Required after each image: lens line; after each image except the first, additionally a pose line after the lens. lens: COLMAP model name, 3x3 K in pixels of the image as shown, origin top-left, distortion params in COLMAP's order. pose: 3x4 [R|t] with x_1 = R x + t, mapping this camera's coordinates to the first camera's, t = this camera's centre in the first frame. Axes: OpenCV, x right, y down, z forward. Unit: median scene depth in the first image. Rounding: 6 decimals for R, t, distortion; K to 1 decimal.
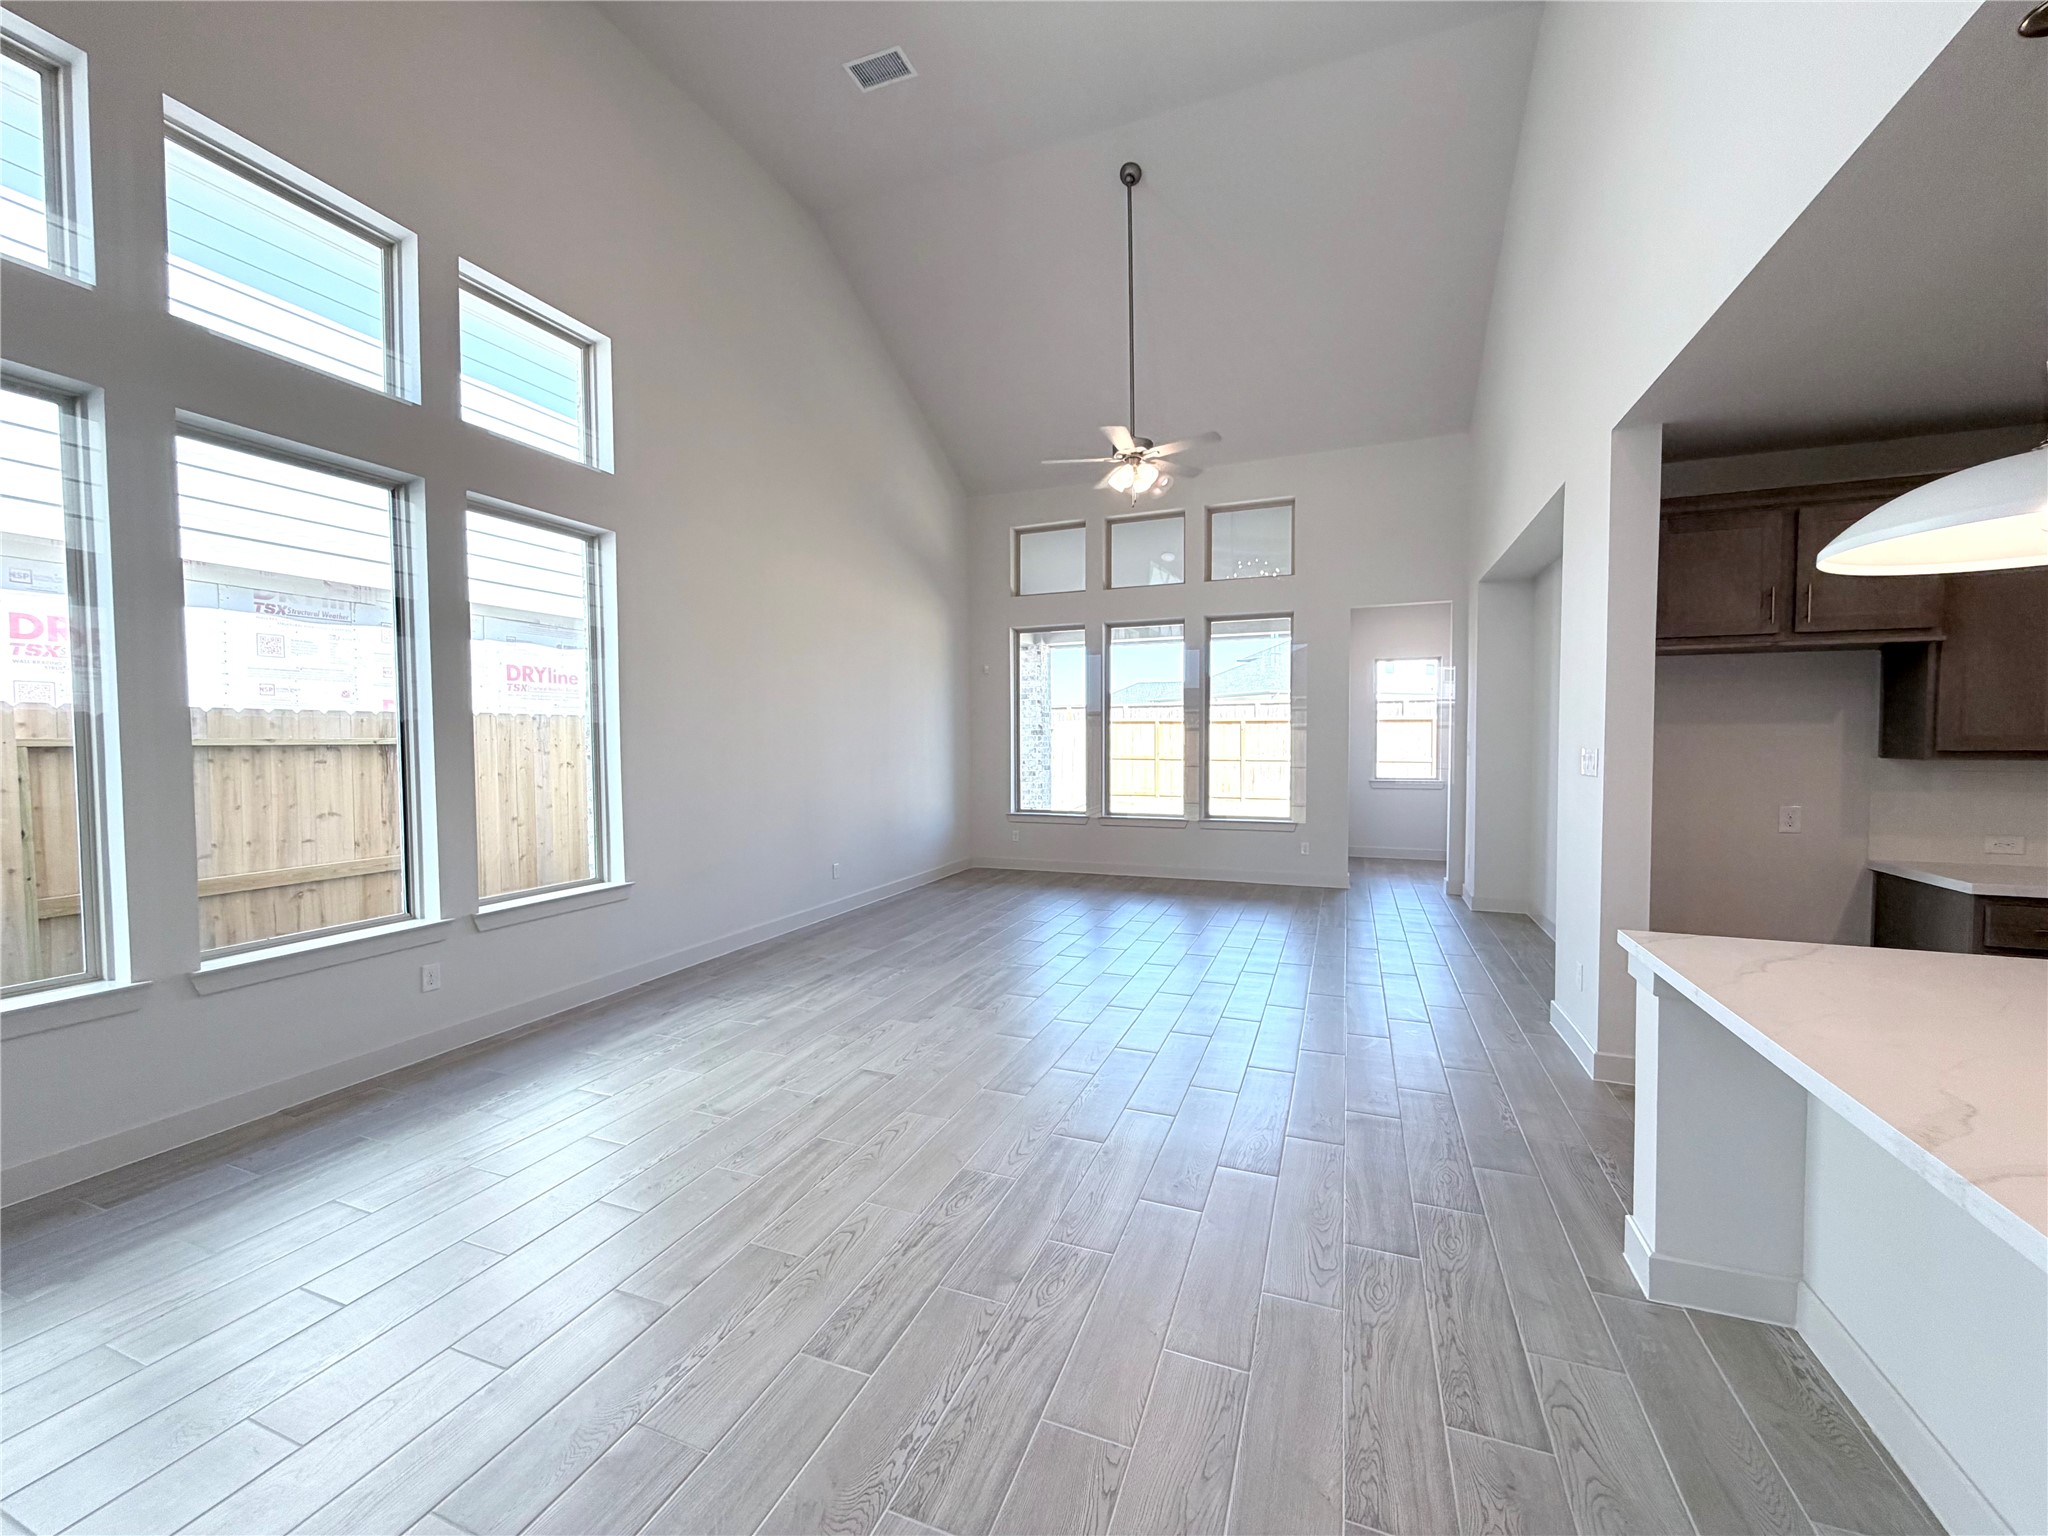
lens RADIAL K [[819.1, 0, 1019.9], [0, 819.1, 772.5], [0, 0, 1]] dist [0.000513, 0.000240]
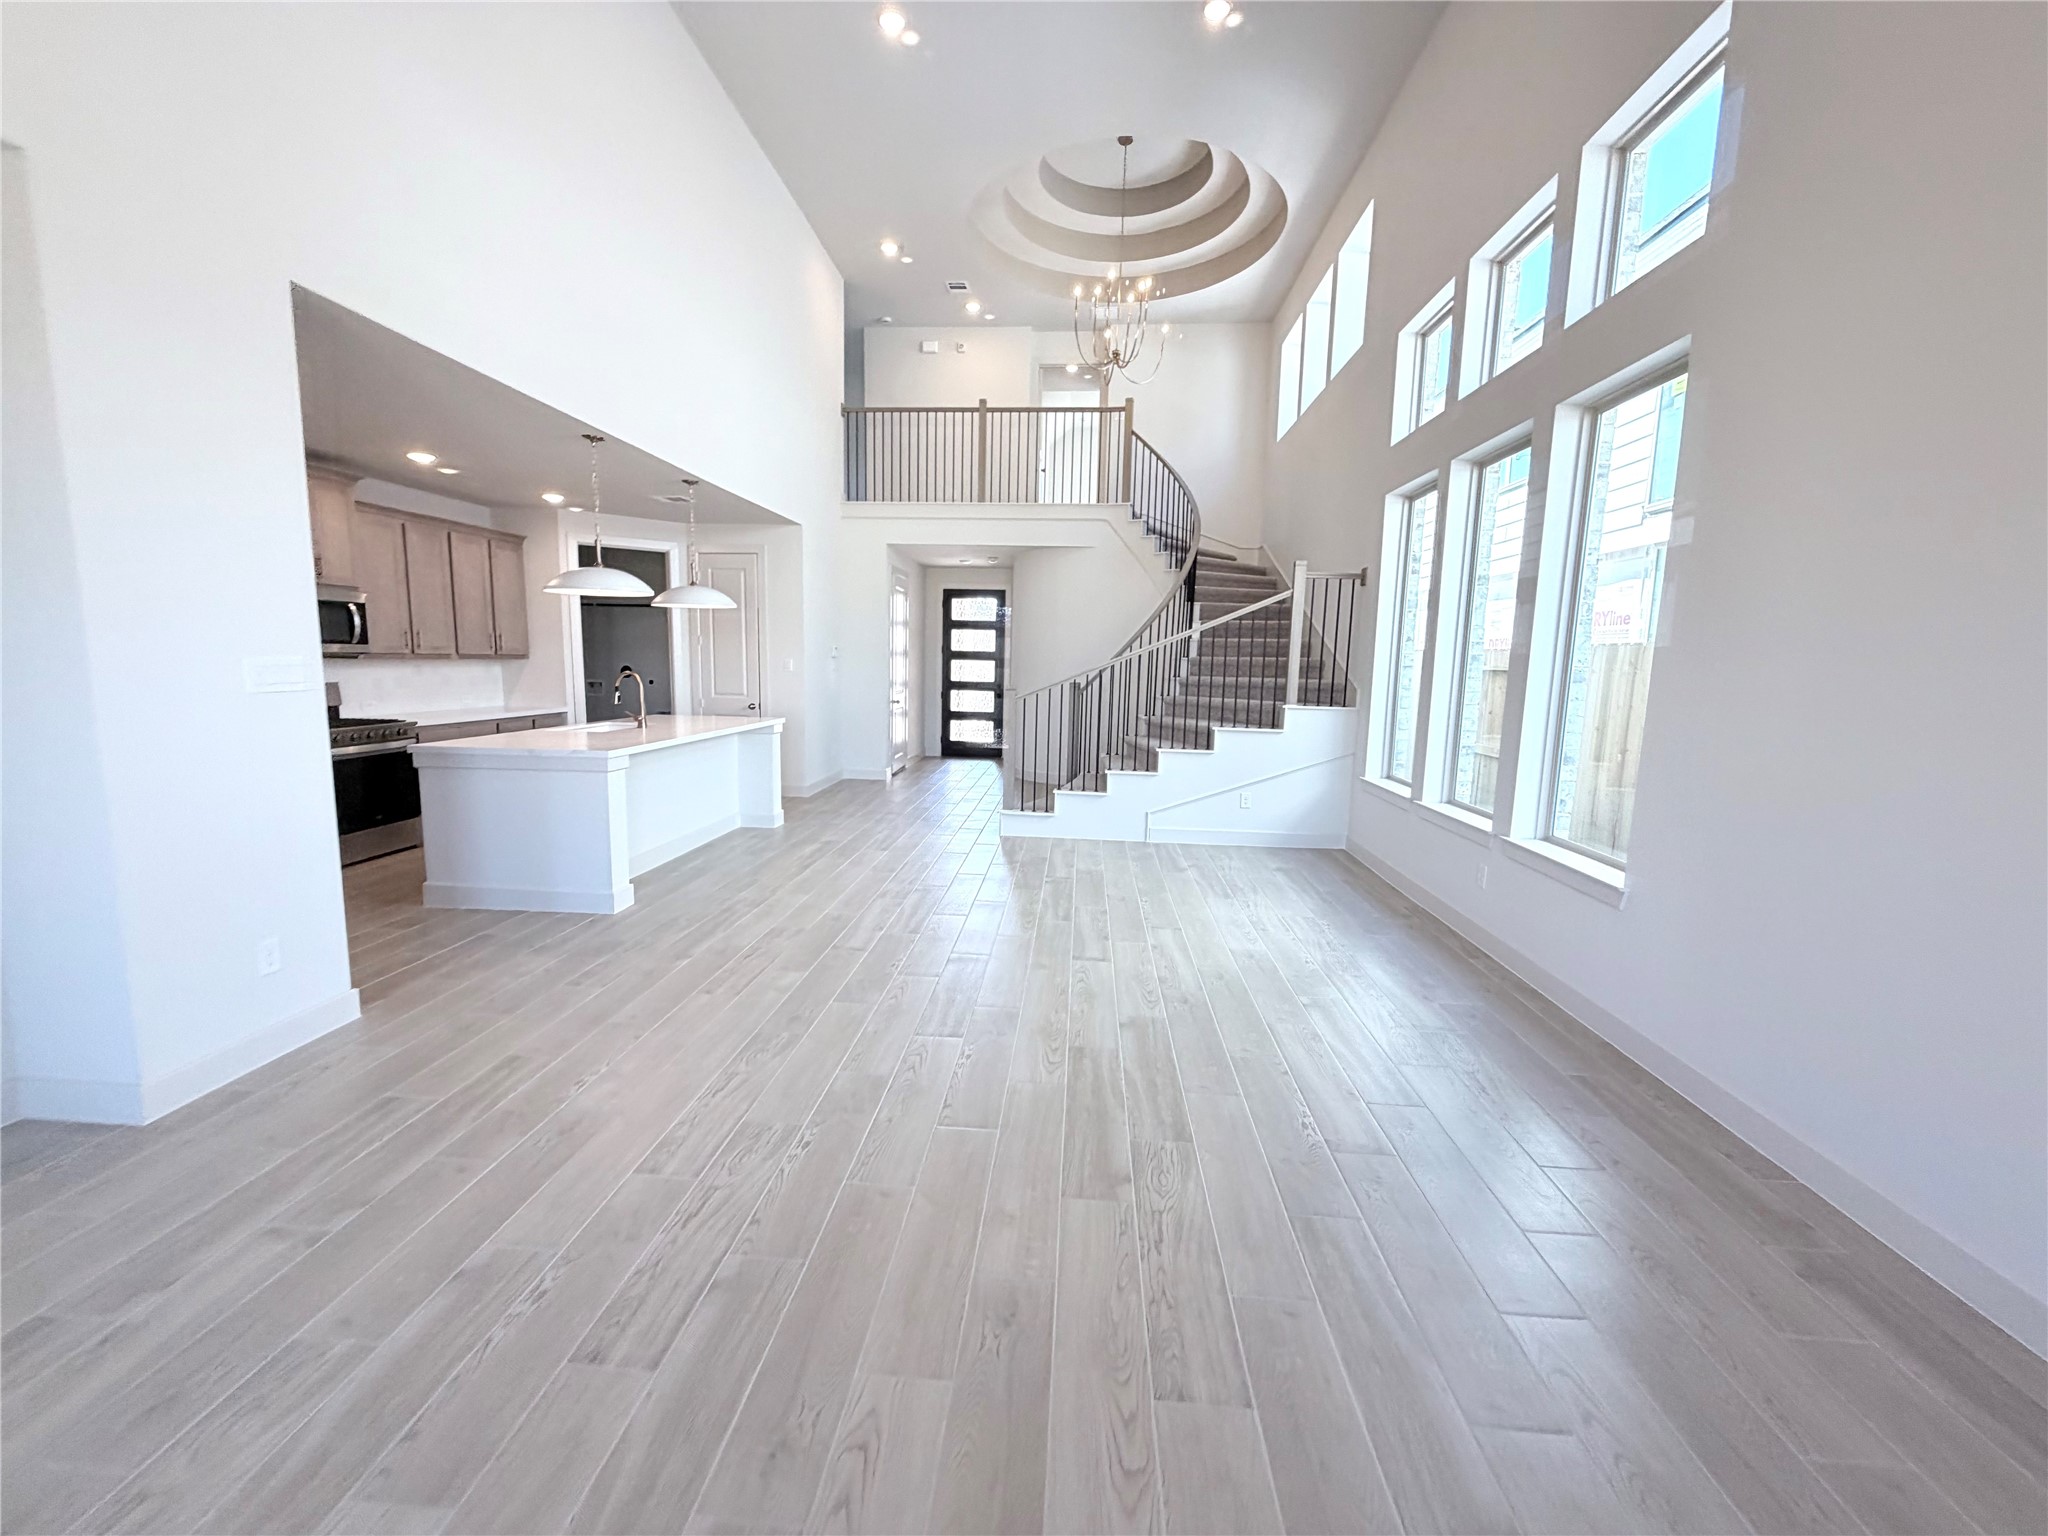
lens RADIAL K [[819.1, 0, 1017.3], [0, 819.1, 767.9], [0, 0, 1]] dist [0.000513, 0.000240]
pose [[-0.956060, 0.024568, -0.292139, 0.181334], [-0.027516, 0.984564, 0.172850, -0.060932], [0.291876, 0.173293, -0.940626, 1.477624]]
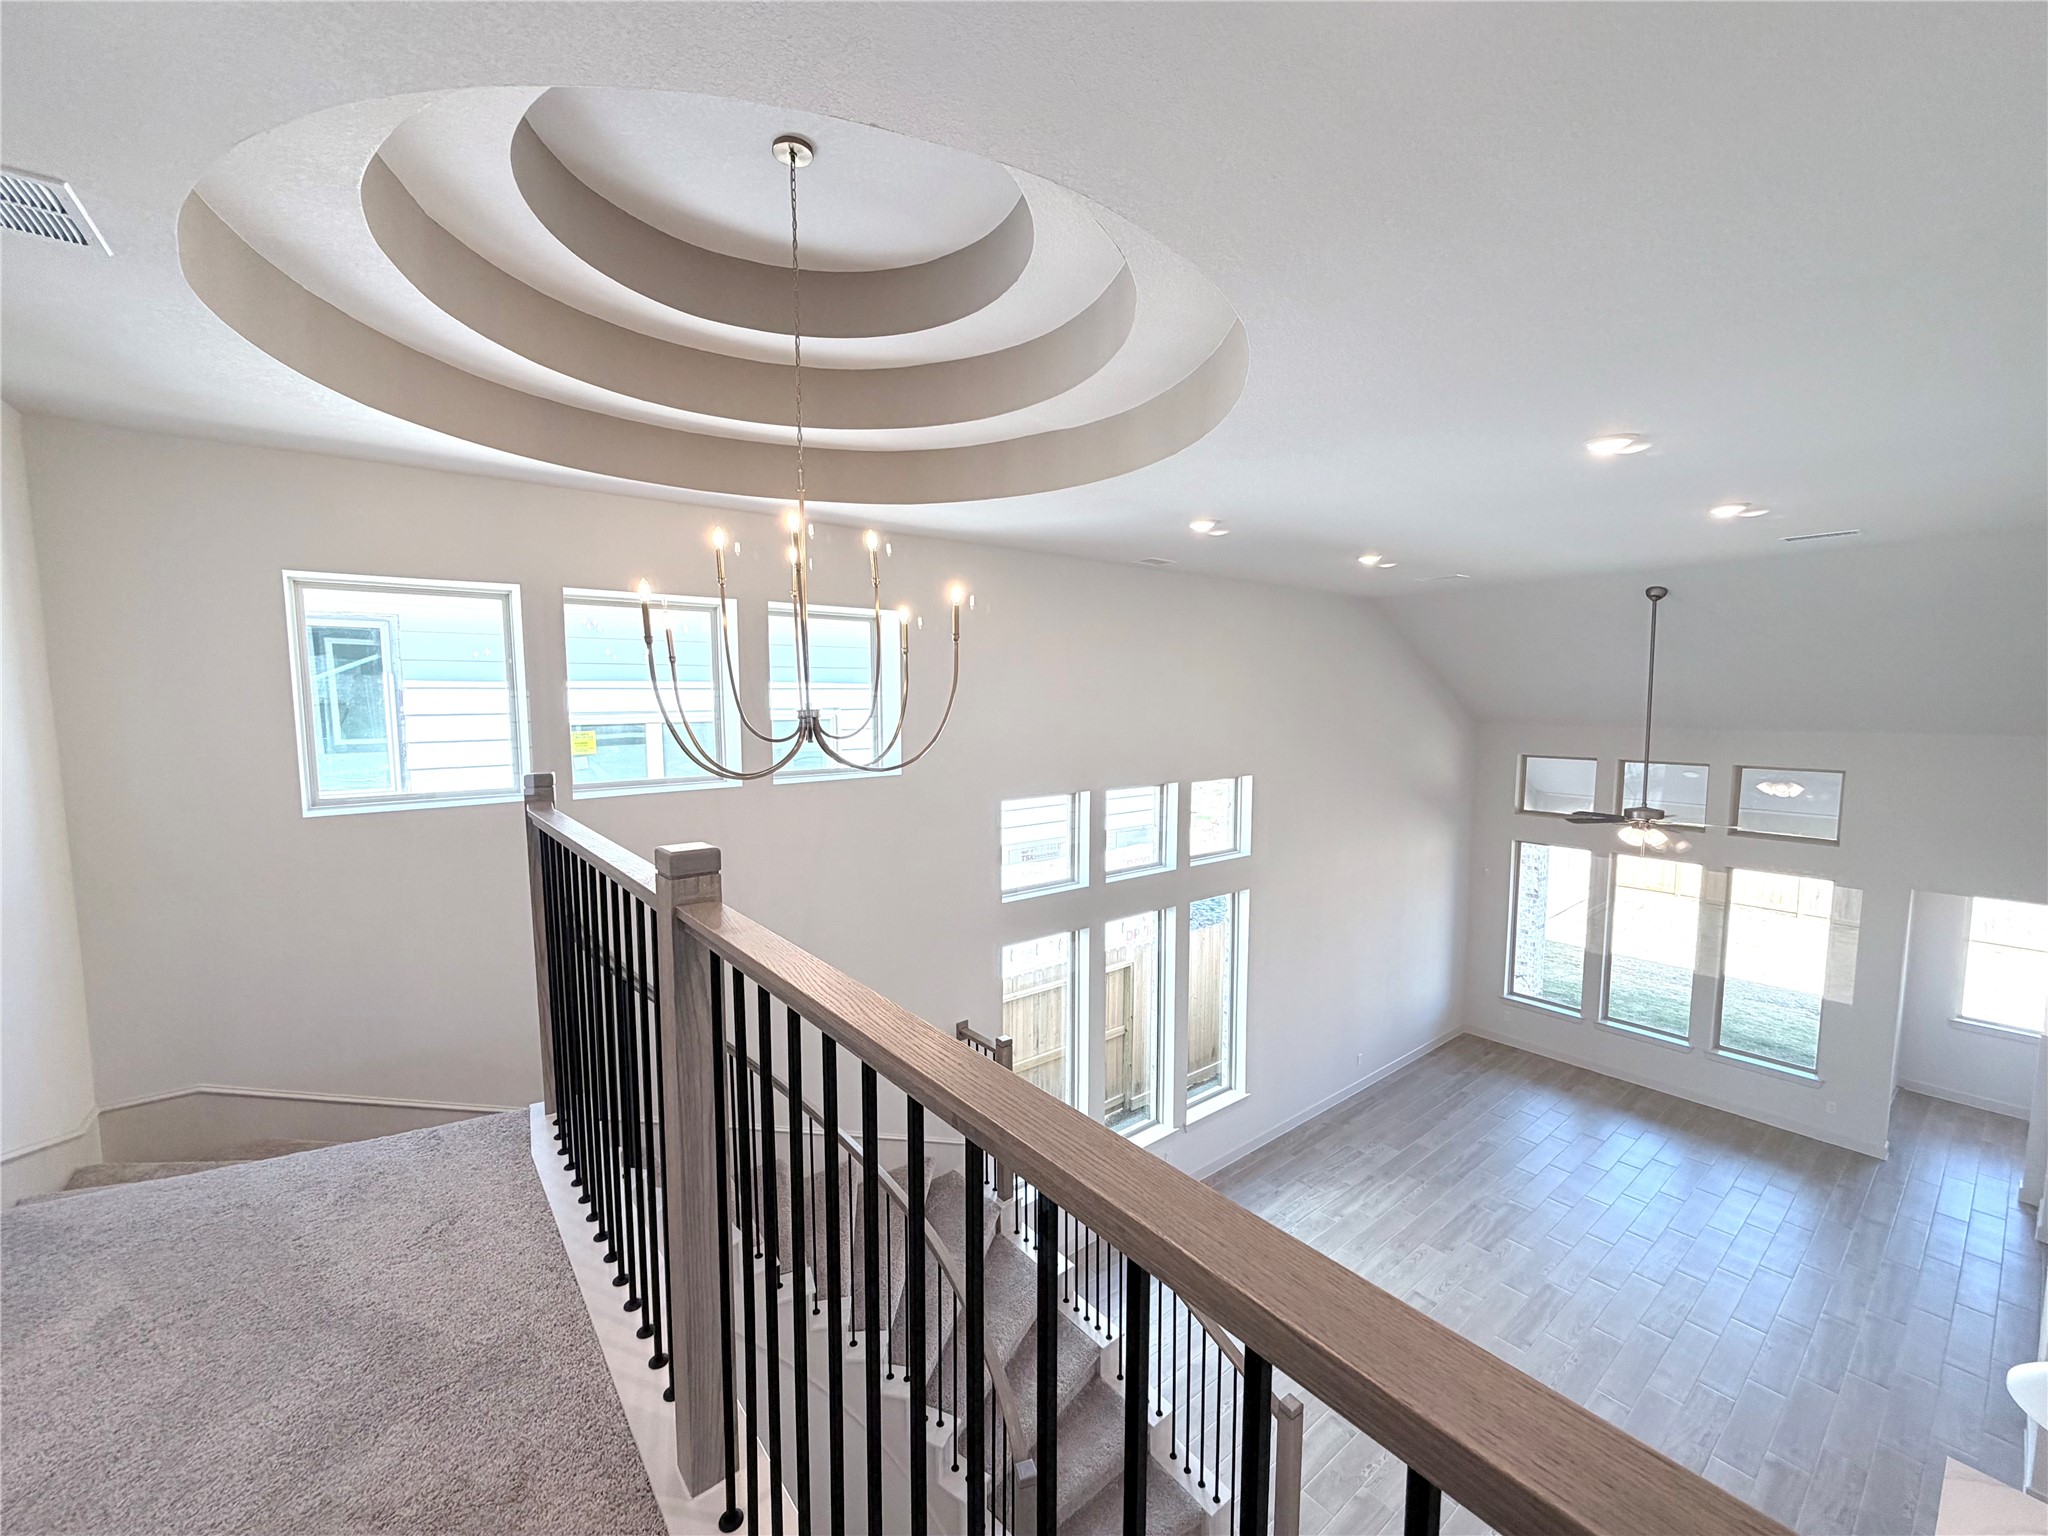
lens RADIAL K [[819.1, 0, 1024.8], [0, 819.1, 769.1], [0, 0, 1]] dist [0.000513, 0.000240]
pose [[0.868330, 0.049798, -0.493481, -0.081976], [-0.024890, 0.998068, 0.056920, -0.615237], [0.495363, -0.037142, 0.867892, -0.654995]]
